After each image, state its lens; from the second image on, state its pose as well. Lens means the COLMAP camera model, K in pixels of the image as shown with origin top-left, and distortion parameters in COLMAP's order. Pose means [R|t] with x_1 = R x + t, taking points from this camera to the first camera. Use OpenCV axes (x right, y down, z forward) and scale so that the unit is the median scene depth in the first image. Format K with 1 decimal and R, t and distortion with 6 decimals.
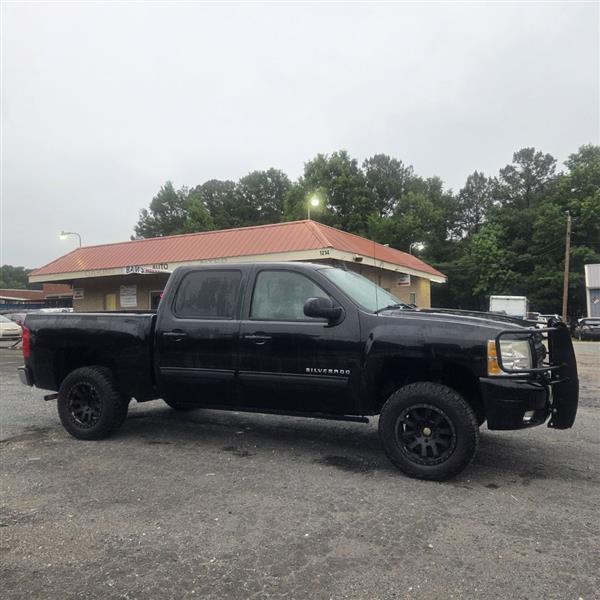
lens RADIAL K [[529.4, 0, 291.8], [0, 529.4, 311.9], [0, 0, 1]] dist [0.079001, -0.058283]
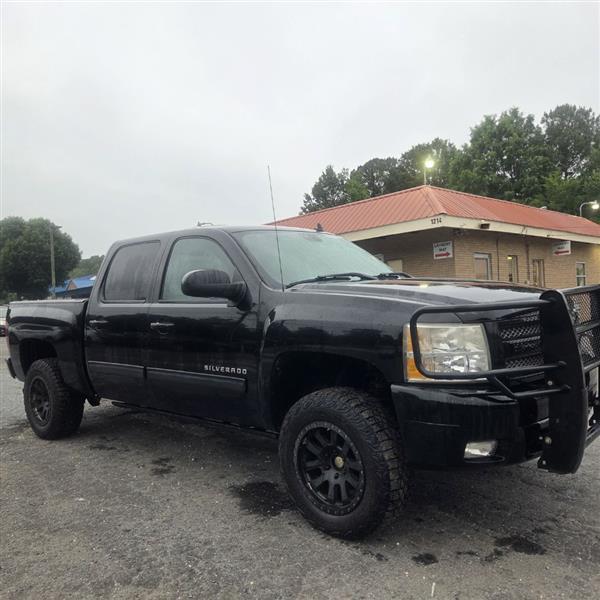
lens RADIAL K [[532.6, 0, 300.0], [0, 532.6, 300.0], [0, 0, 1]] dist [0.047518, -0.011350]
pose [[0.946296, -0.030912, -0.321820, 0.091355], [0.034227, 0.999403, 0.004645, 0.003541], [0.321484, -0.015410, 0.946790, 0.075614]]
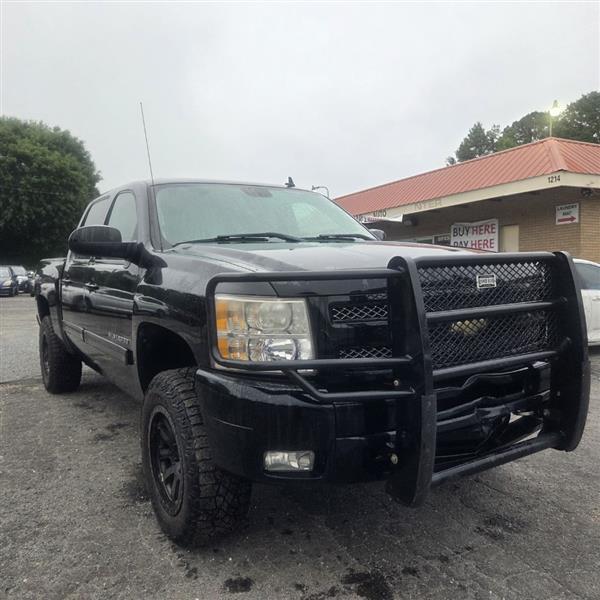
lens RADIAL K [[532.0, 0, 311.1], [0, 532.0, 308.0], [0, 0, 1]] dist [0.062433, -0.010695]
pose [[0.834275, 0.038099, -0.550031, 0.143126], [0.004432, 0.997114, 0.075790, 0.005643], [0.551331, -0.065668, 0.831698, 0.129920]]
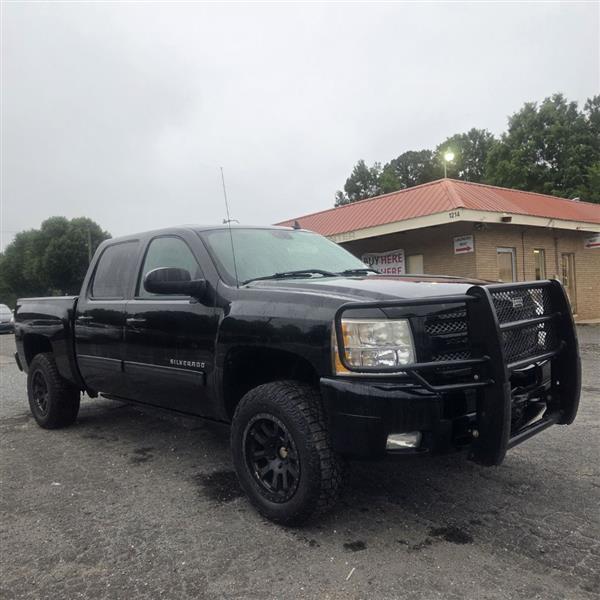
lens RADIAL K [[531.4, 0, 298.6], [0, 531.4, 306.8], [0, 0, 1]] dist [0.077533, -0.065746]
pose [[0.920220, -0.026808, -0.390481, 0.116779], [0.038549, 0.999009, 0.022260, 0.004342], [0.389497, -0.035536, 0.920342, 0.080144]]
